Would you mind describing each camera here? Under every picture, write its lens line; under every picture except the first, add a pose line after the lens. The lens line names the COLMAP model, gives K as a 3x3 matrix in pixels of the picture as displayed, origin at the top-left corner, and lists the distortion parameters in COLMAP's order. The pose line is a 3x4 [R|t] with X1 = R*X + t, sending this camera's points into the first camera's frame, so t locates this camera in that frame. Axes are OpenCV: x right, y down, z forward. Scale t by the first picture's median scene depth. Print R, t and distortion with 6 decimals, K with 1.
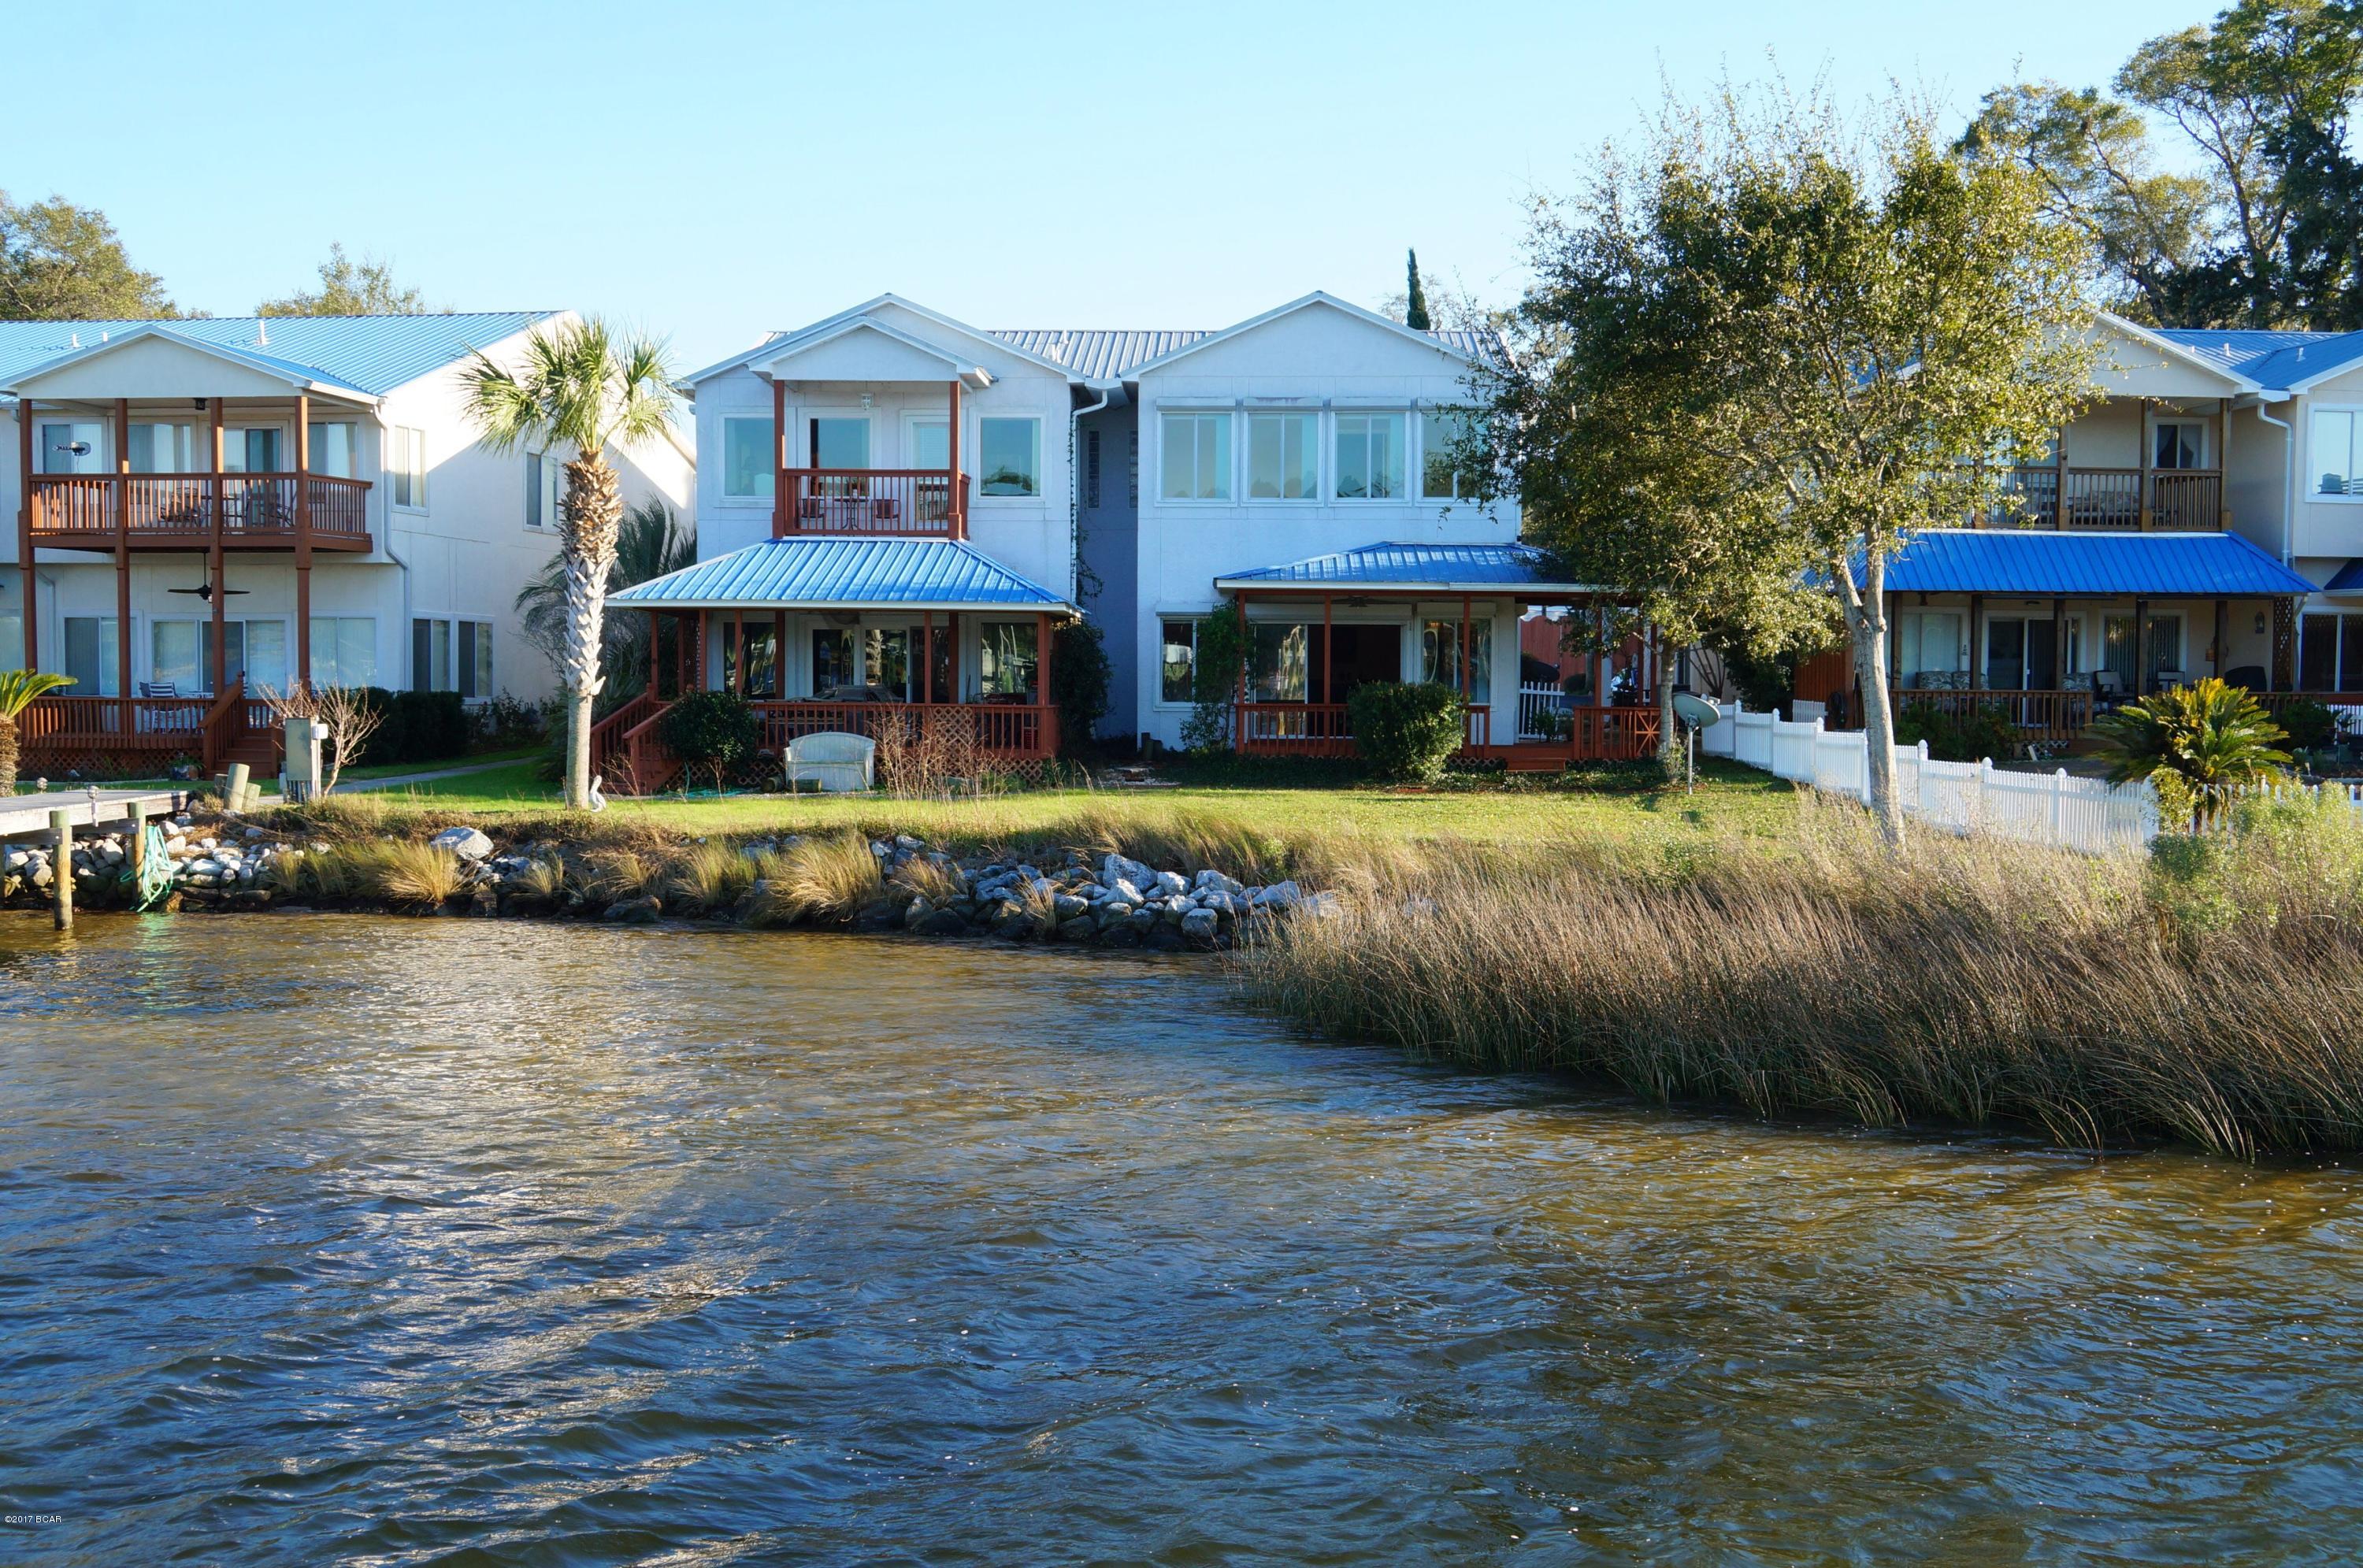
lens RADIAL K [[2654.6, 0, 1181.7], [0, 2654.6, 784.7], [0, 0, 1]] dist [0.013779, 0.000000]
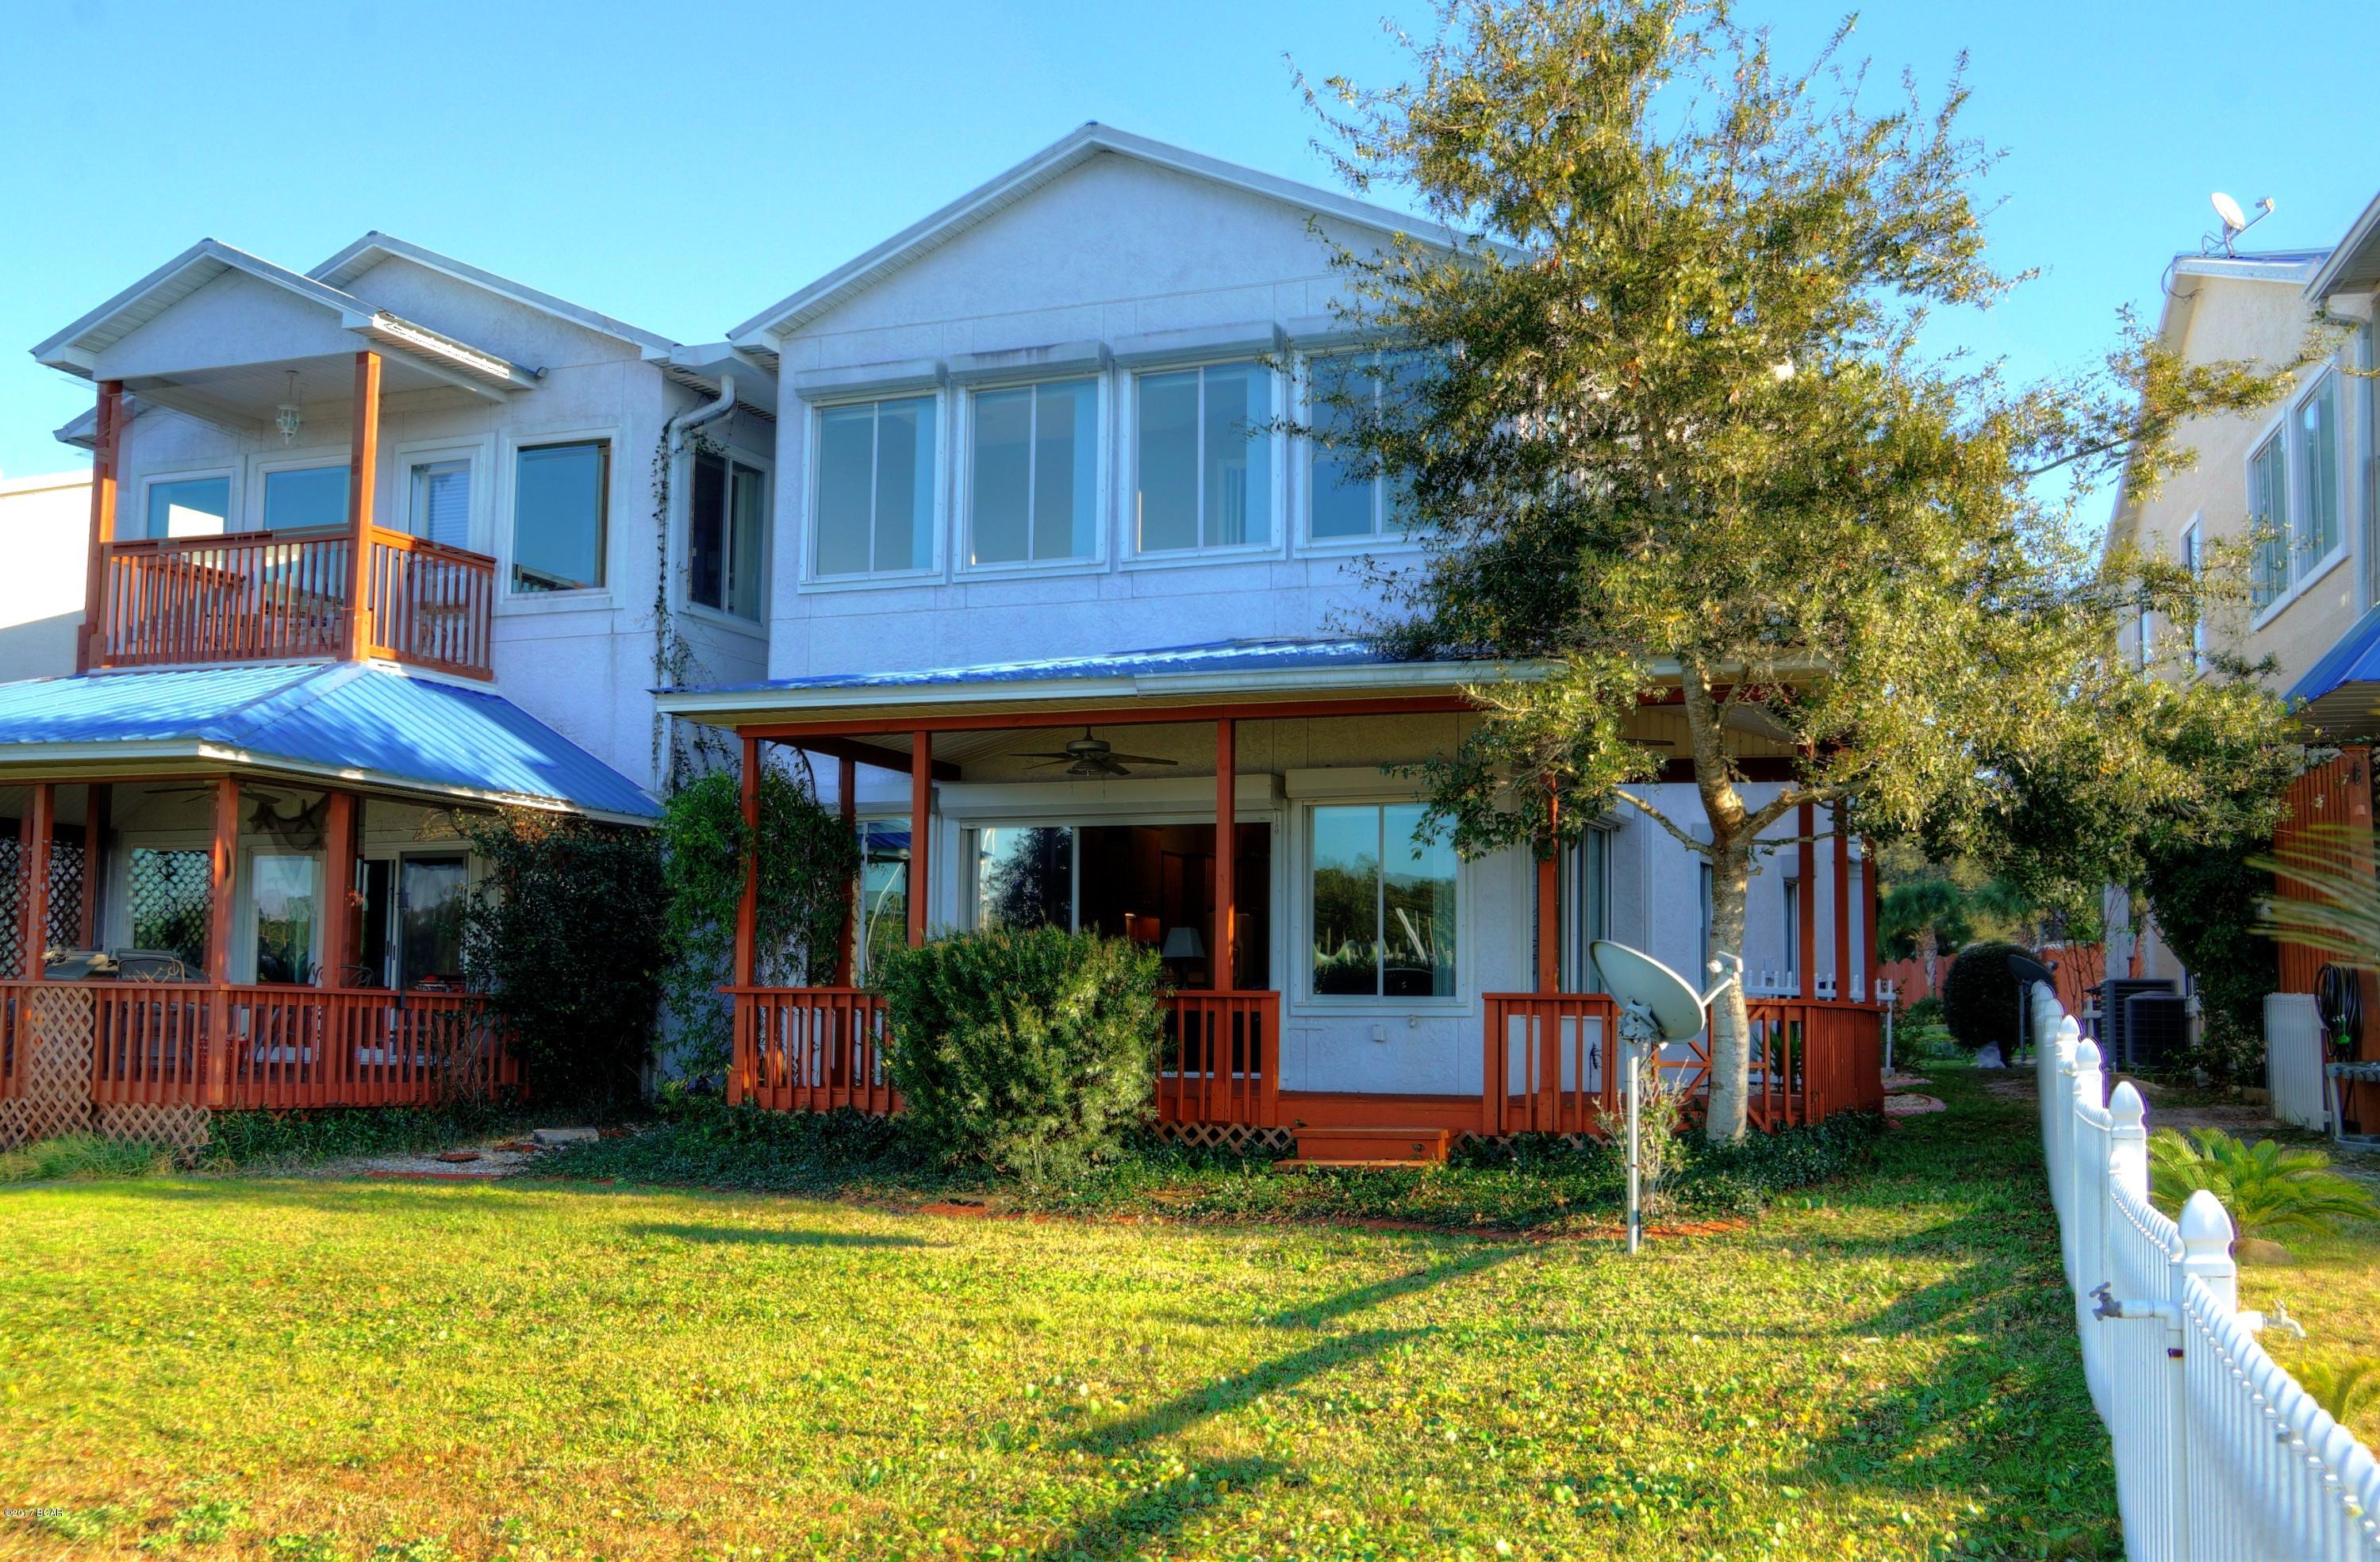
lens RADIAL K [[2416.1, 0, 1188.1], [0, 2416.1, 783.5], [0, 0, 1]] dist [0.011054, 0.000000]
pose [[0.938286, -0.028152, -0.344712, 0.212454], [-0.019429, 0.990818, -0.133802, -0.010963], [0.345314, 0.132242, 0.929124, 0.614430]]
